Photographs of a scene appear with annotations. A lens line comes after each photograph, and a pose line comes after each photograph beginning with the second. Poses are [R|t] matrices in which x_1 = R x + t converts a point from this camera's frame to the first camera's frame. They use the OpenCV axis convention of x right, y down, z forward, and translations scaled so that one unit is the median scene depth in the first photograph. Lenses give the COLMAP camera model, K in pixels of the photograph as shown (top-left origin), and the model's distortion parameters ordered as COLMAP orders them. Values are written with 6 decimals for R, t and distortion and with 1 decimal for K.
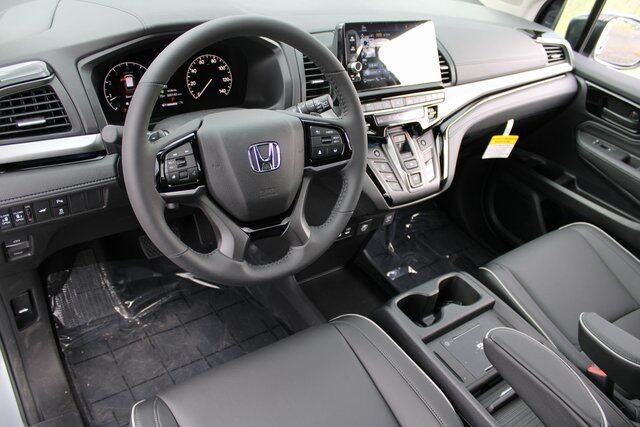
lens RADIAL K [[537.4, 0, 320.0], [0, 537.4, 213.5], [0, 0, 1]] dist [-0.136850, -0.000446]
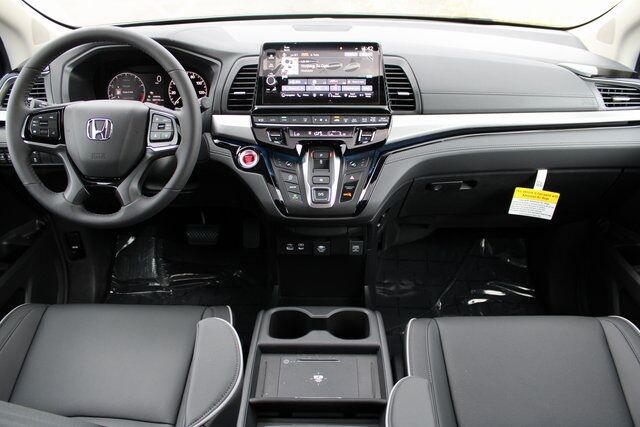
lens RADIAL K [[537.4, 0, 320.0], [0, 537.4, 213.5], [0, 0, 1]] dist [-0.136850, -0.000446]
pose [[0.797362, 0.153710, -0.583598, 0.805450], [-0.239326, 0.968269, -0.071963, 0.042607], [0.554018, 0.197051, 0.808848, 0.211299]]
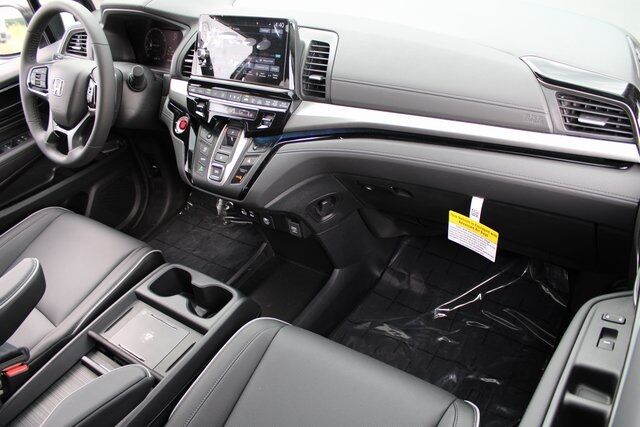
lens RADIAL K [[537.4, 0, 320.0], [0, 537.4, 213.5], [0, 0, 1]] dist [-0.136850, -0.000446]
pose [[0.306075, 0.389791, -0.868551, 1.206652], [-0.396584, 0.881611, 0.255897, -0.349069], [0.865471, 0.266129, 0.424424, 0.803181]]
